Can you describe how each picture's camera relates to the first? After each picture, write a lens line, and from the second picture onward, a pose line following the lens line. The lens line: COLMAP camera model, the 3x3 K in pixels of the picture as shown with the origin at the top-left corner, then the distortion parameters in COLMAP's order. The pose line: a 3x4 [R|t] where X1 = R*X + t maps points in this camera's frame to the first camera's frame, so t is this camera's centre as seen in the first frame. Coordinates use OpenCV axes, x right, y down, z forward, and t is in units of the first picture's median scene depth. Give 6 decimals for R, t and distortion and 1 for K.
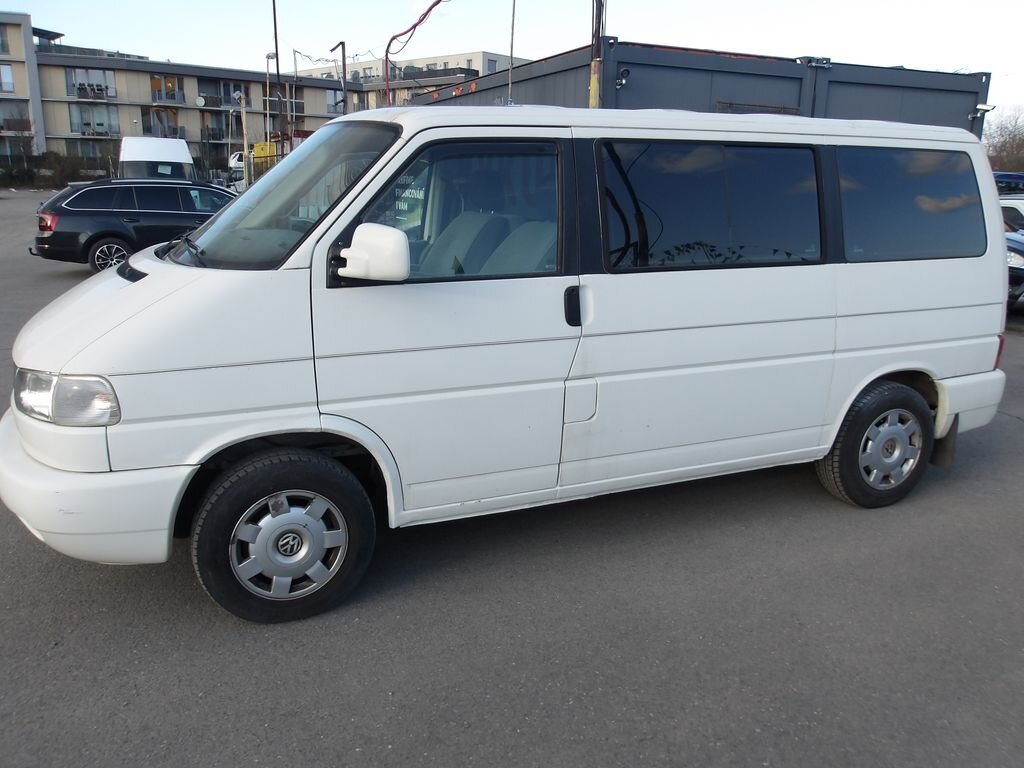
lens RADIAL K [[849.2, 0, 514.7], [0, 849.2, 390.9], [0, 0, 1]] dist [-0.001636, 0.001859]
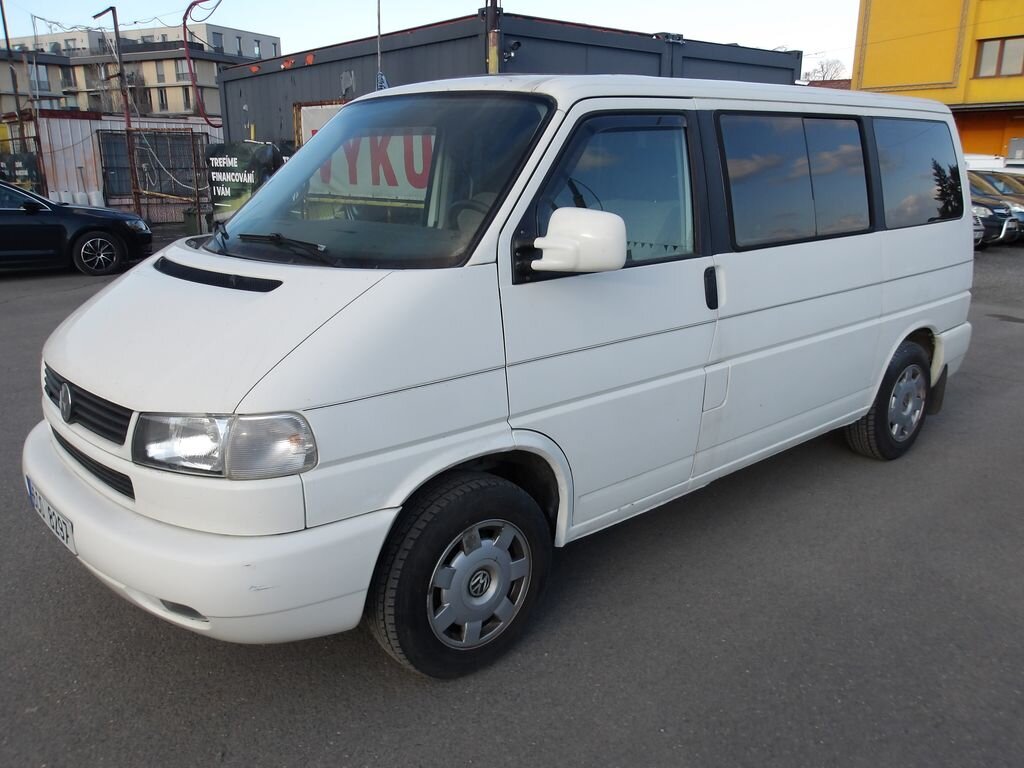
lens RADIAL K [[853.5, 0, 508.7], [0, 853.5, 389.0], [0, 0, 1]] dist [-0.003966, 0.011660]
pose [[0.955969, -0.096995, 0.276974, -0.426860], [0.091370, 0.995264, 0.033173, -0.039483], [-0.278880, -0.006405, 0.960305, 0.146272]]
